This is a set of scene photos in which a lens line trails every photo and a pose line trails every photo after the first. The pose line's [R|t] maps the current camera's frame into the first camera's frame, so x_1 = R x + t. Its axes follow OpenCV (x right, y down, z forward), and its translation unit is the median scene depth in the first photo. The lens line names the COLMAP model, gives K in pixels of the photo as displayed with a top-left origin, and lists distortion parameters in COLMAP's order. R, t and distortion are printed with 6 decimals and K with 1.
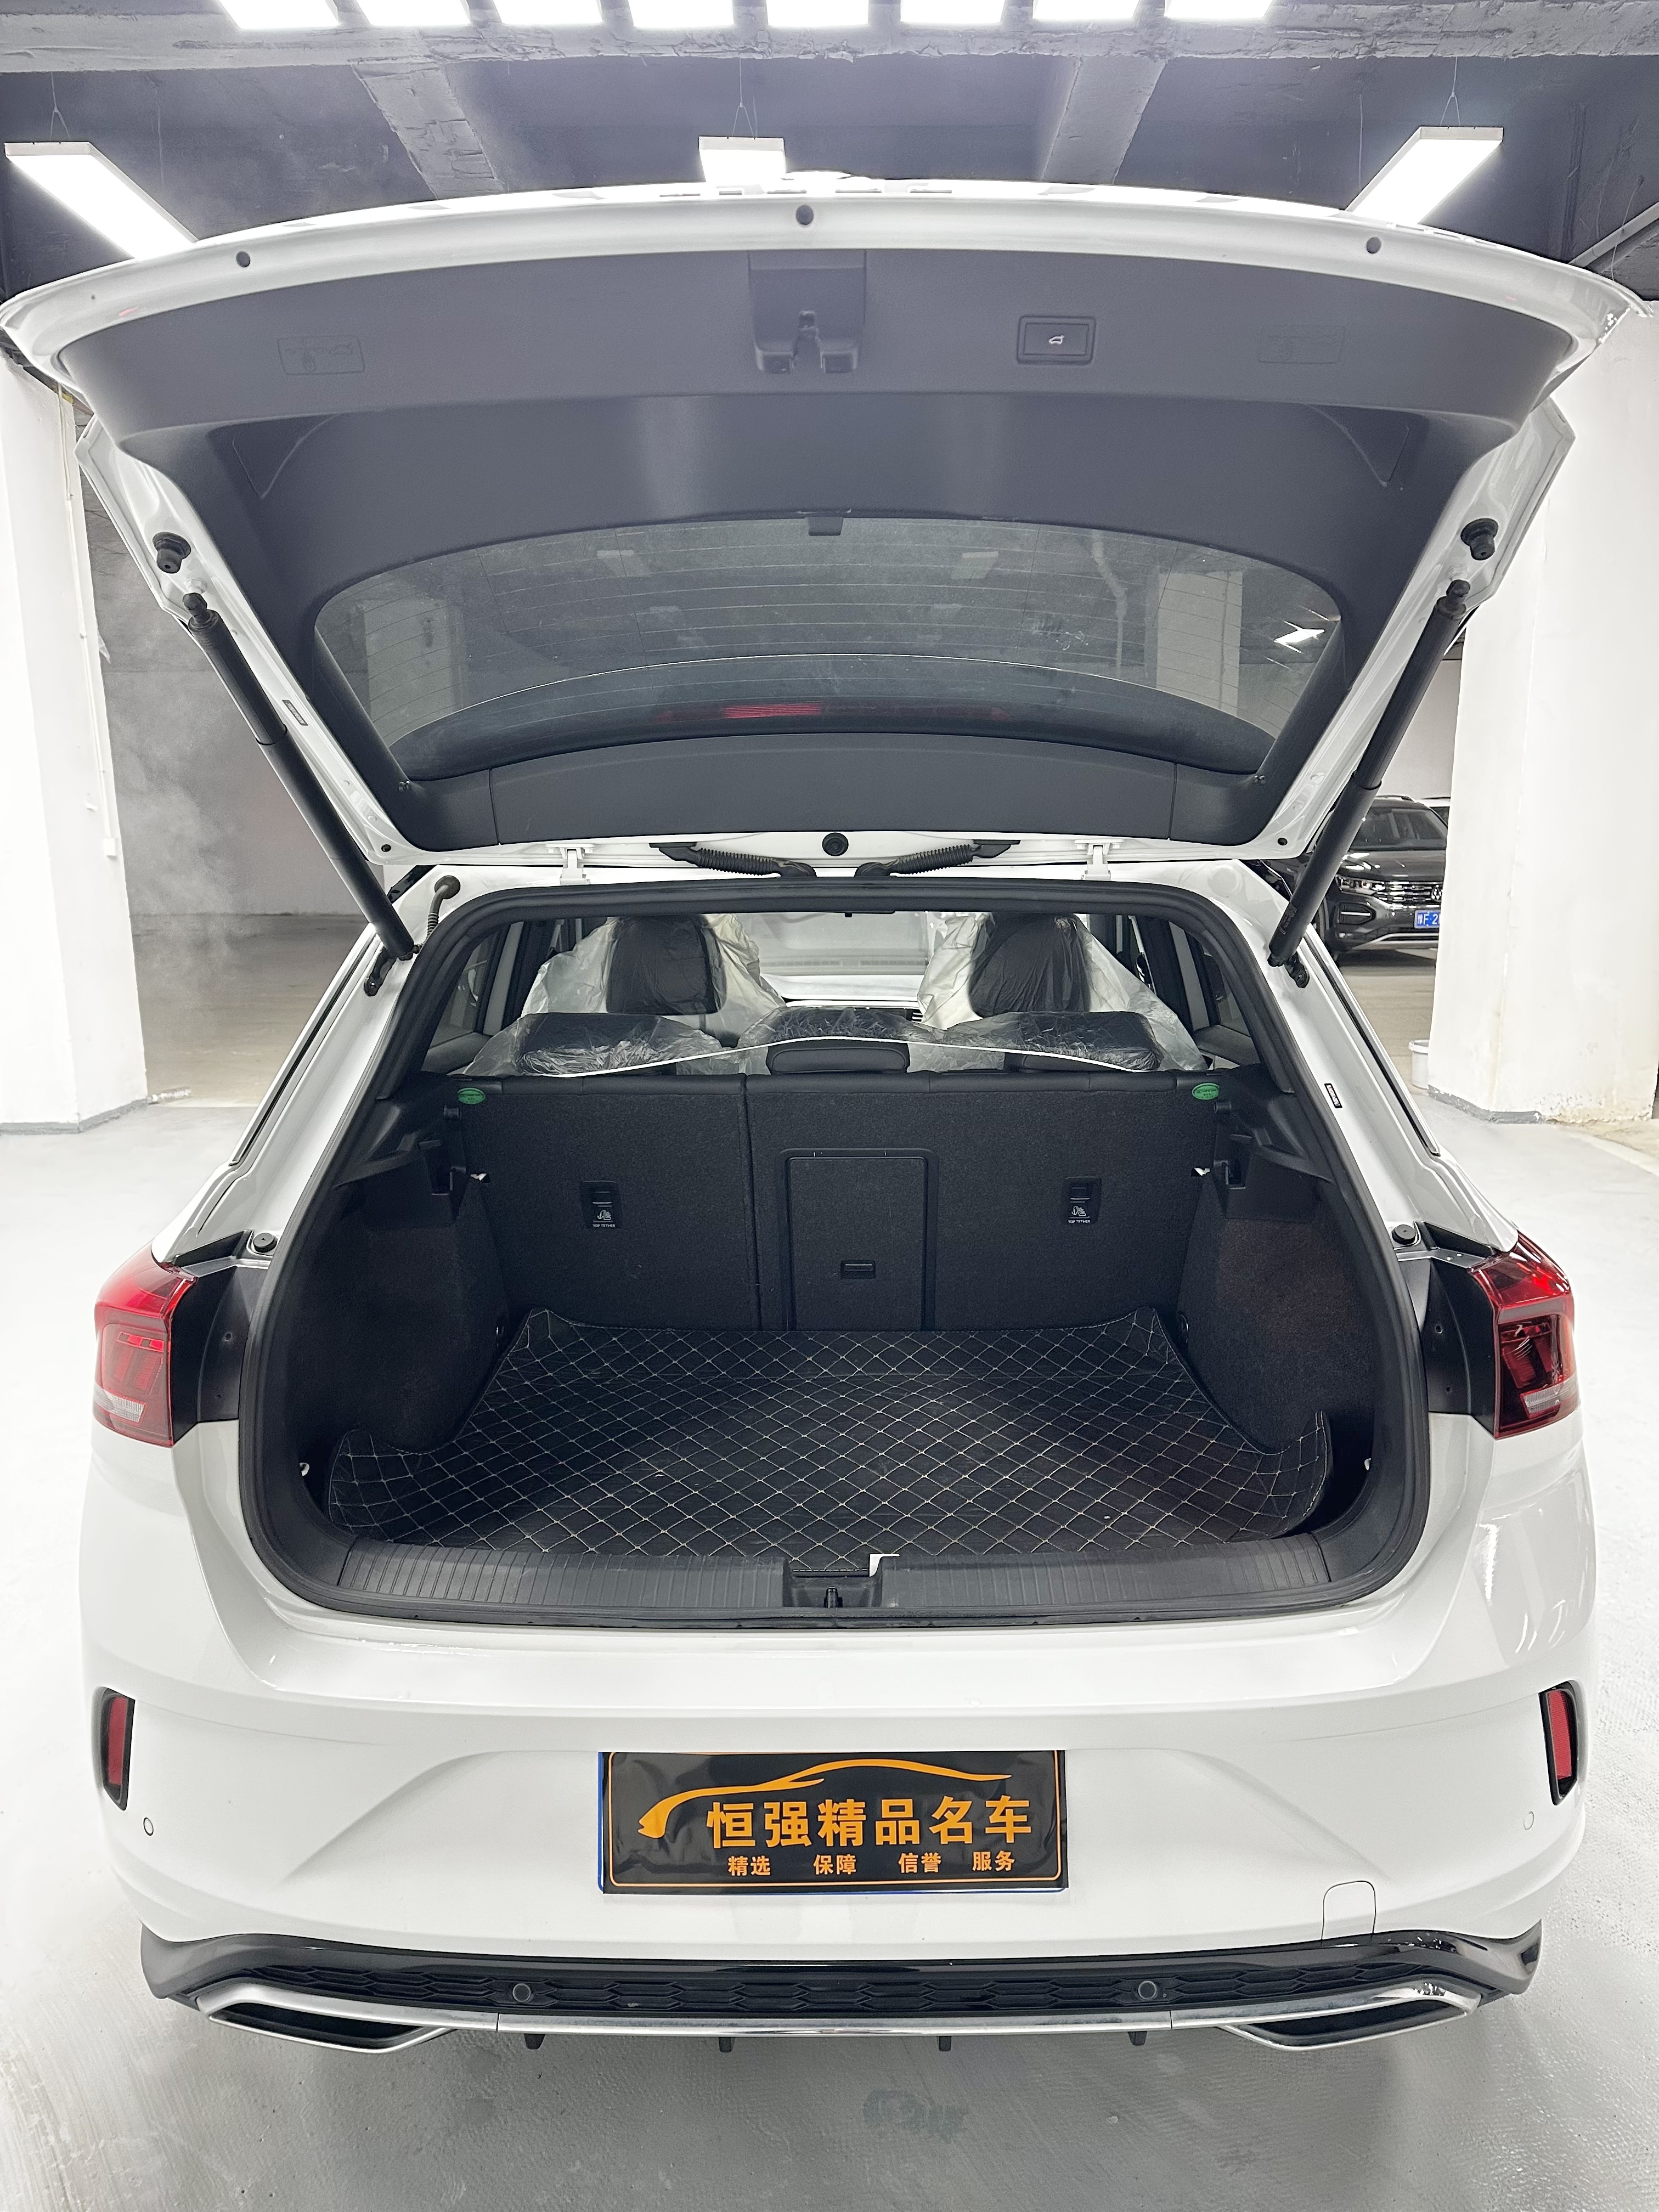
lens RADIAL K [[1515.5, 0, 829.5], [0, 1515.5, 1106.0], [0, 0, 1]] dist [0.048838, -0.069576]
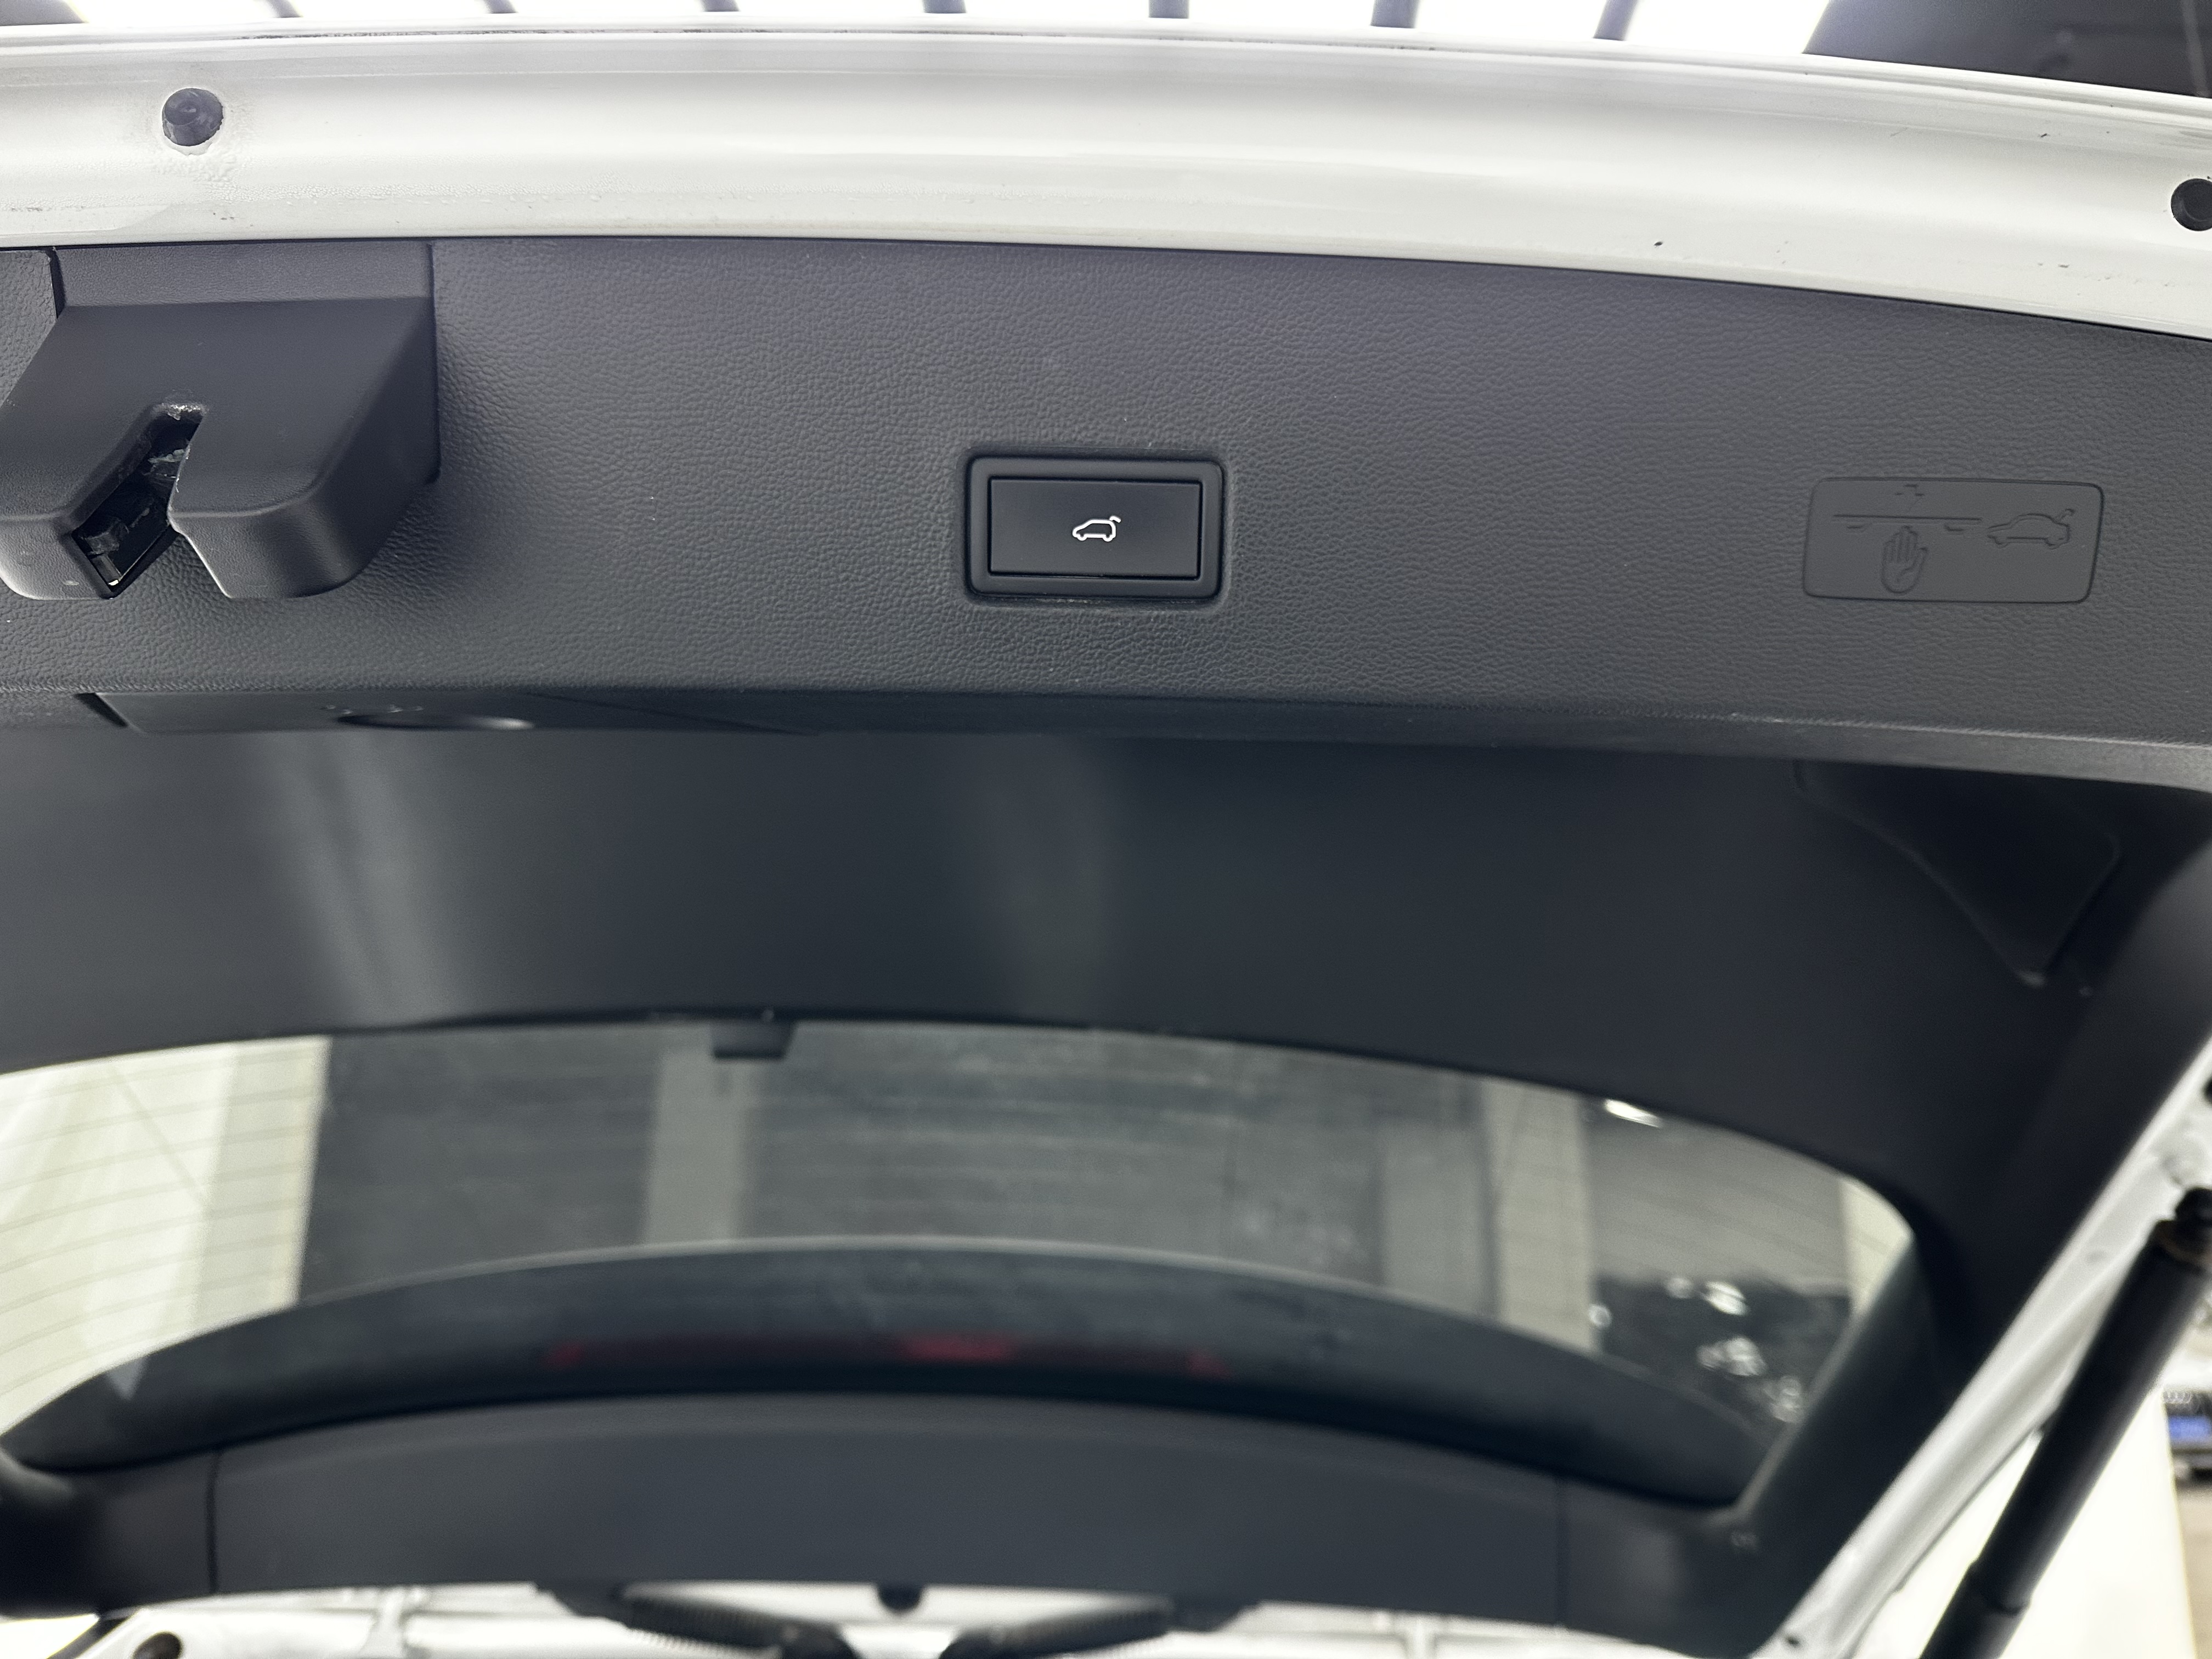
lens RADIAL K [[1544.6, 0, 1094.5], [0, 1544.6, 821.3], [0, 0, 1]] dist [0.067486, -0.082785]
pose [[0.999044, 0.010618, -0.042402, 0.137254], [-0.028607, 0.892279, -0.450577, -0.267237], [0.033050, 0.451359, 0.891730, 0.642953]]
